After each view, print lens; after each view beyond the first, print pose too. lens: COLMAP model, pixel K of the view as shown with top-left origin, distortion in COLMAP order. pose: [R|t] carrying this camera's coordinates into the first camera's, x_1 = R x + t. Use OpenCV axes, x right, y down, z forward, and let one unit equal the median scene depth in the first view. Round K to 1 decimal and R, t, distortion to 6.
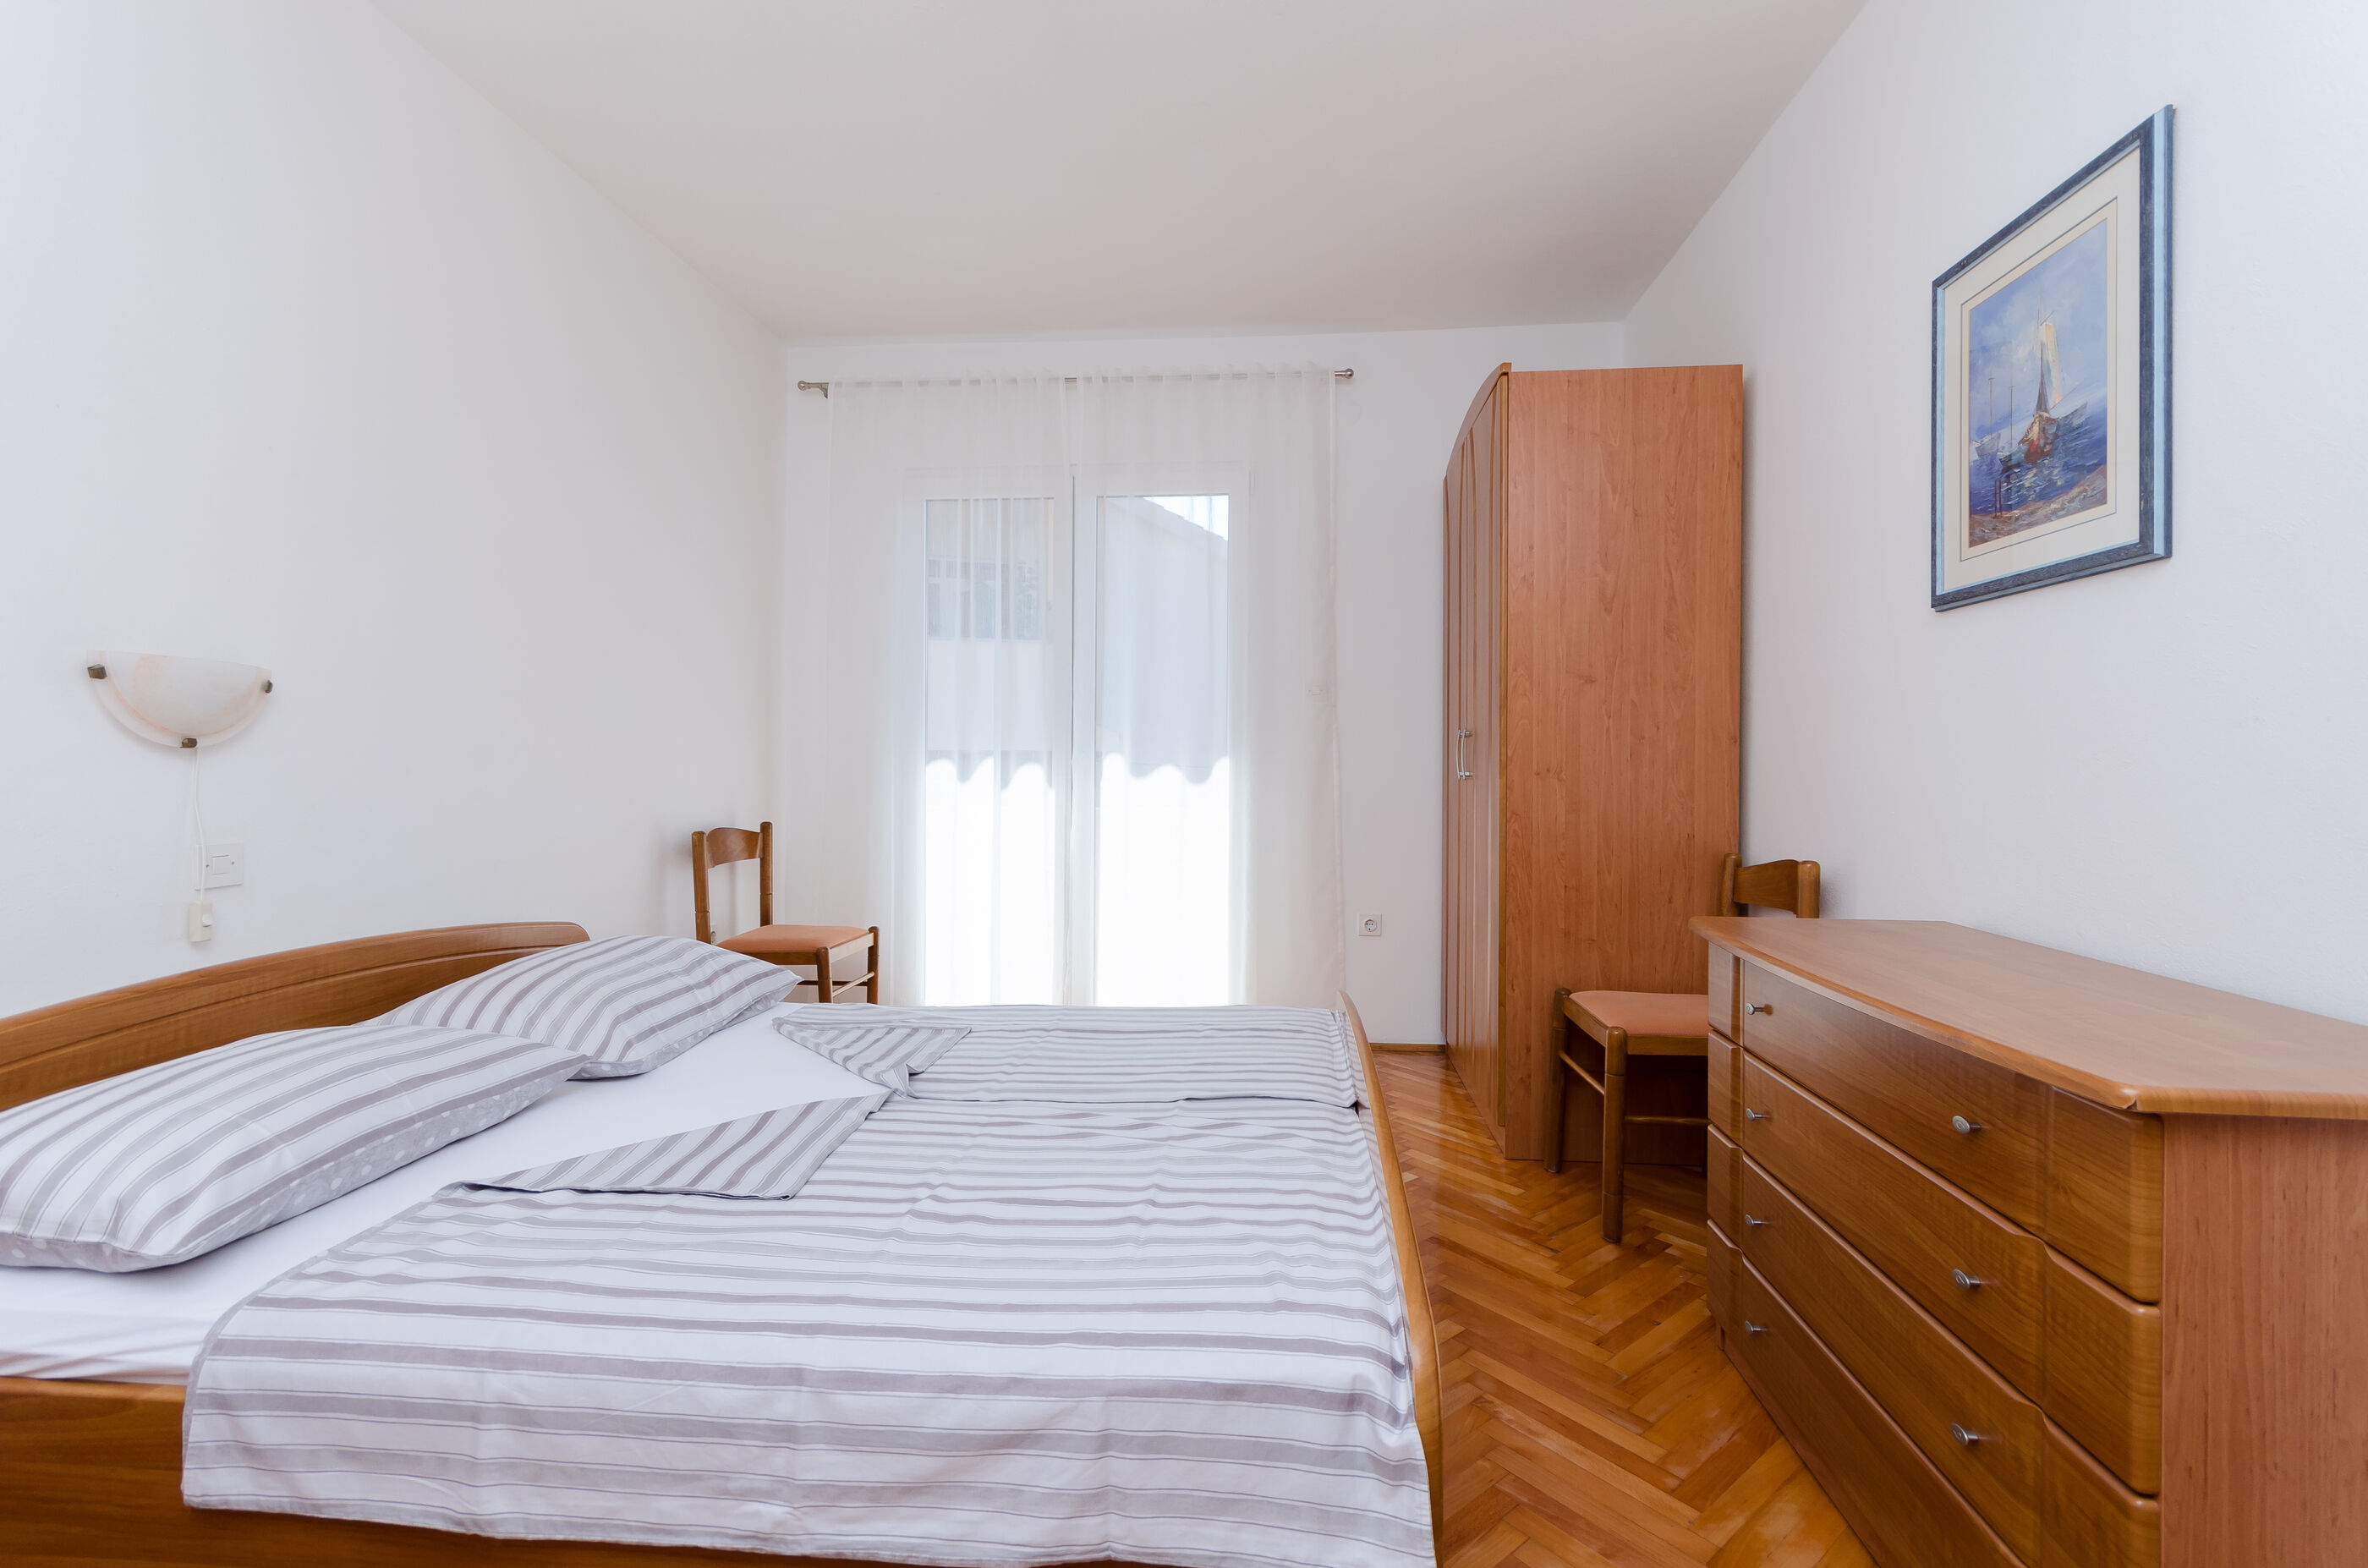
lens RADIAL K [[1045.5, 0, 1184.9], [0, 1045.5, 773.1], [0, 0, 1]] dist [0.003191, 0.000152]
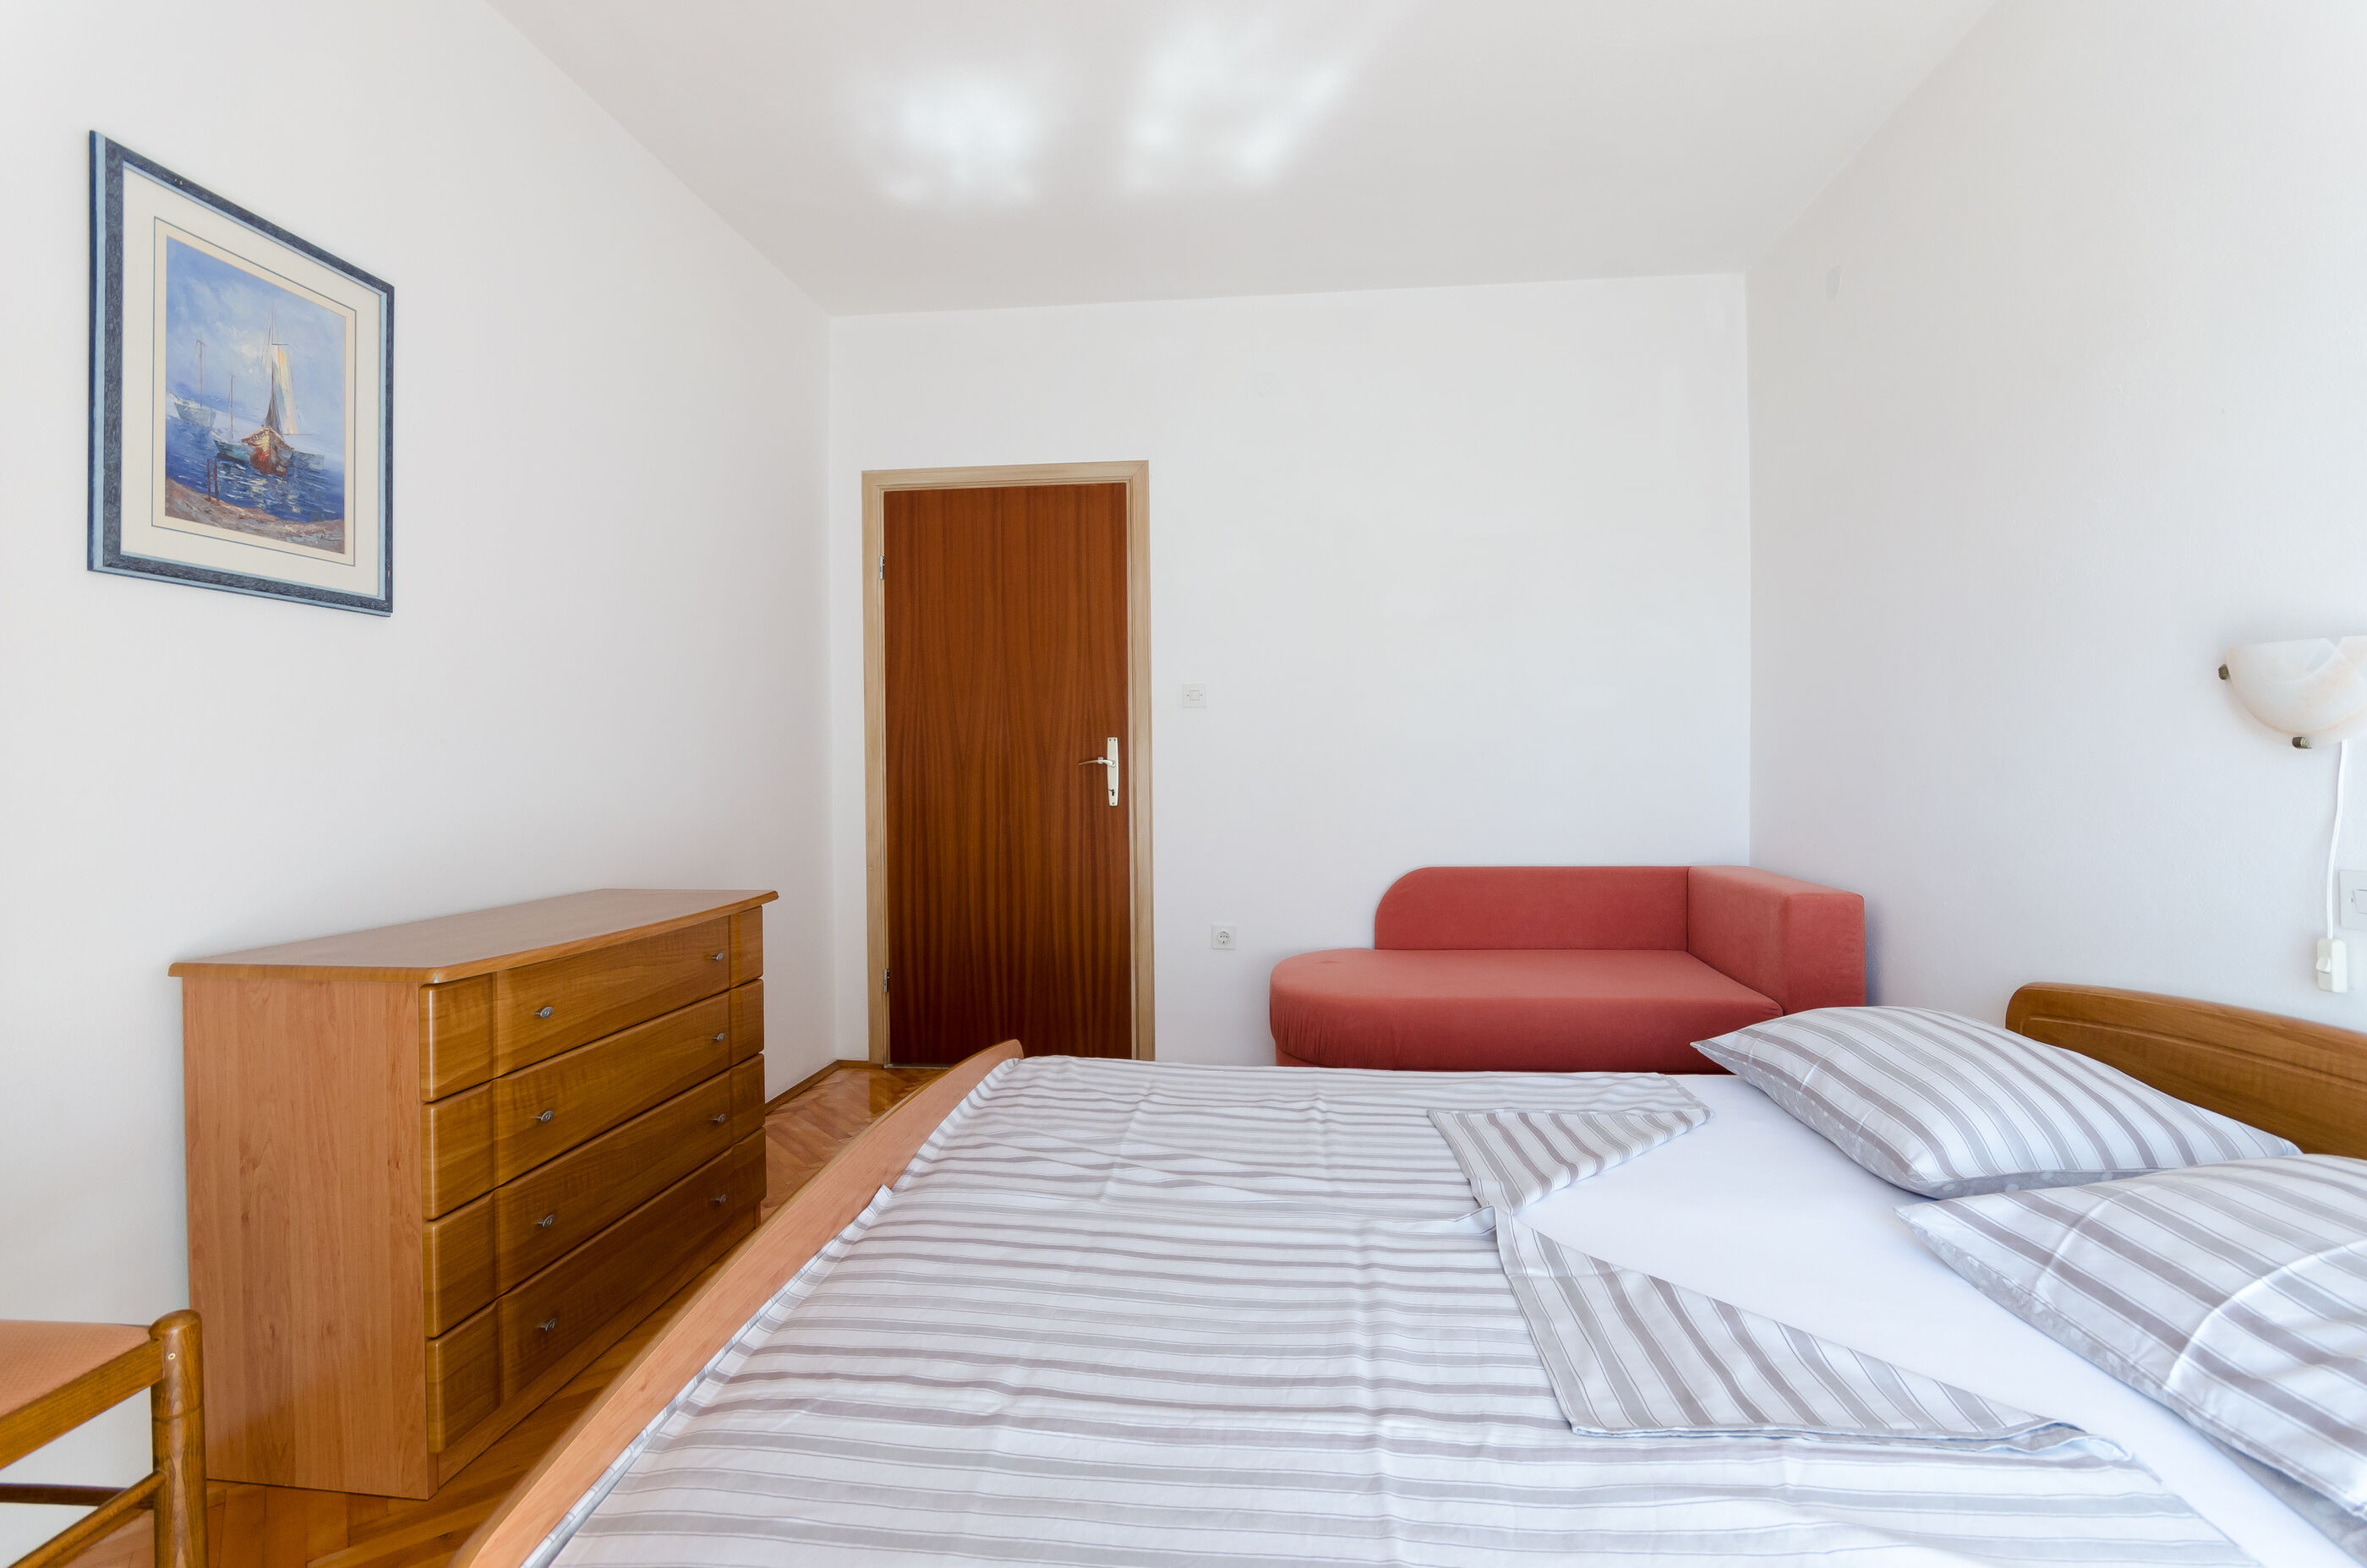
lens RADIAL K [[1045.0, 0, 1186.2], [0, 1045.0, 774.8], [0, 0, 1]] dist [0.003191, 0.000152]
pose [[-0.999990, 0.001885, 0.003989, -0.081329], [0.001964, 0.999800, 0.019885, -0.023108], [-0.003950, 0.019893, -0.999794, 1.987750]]
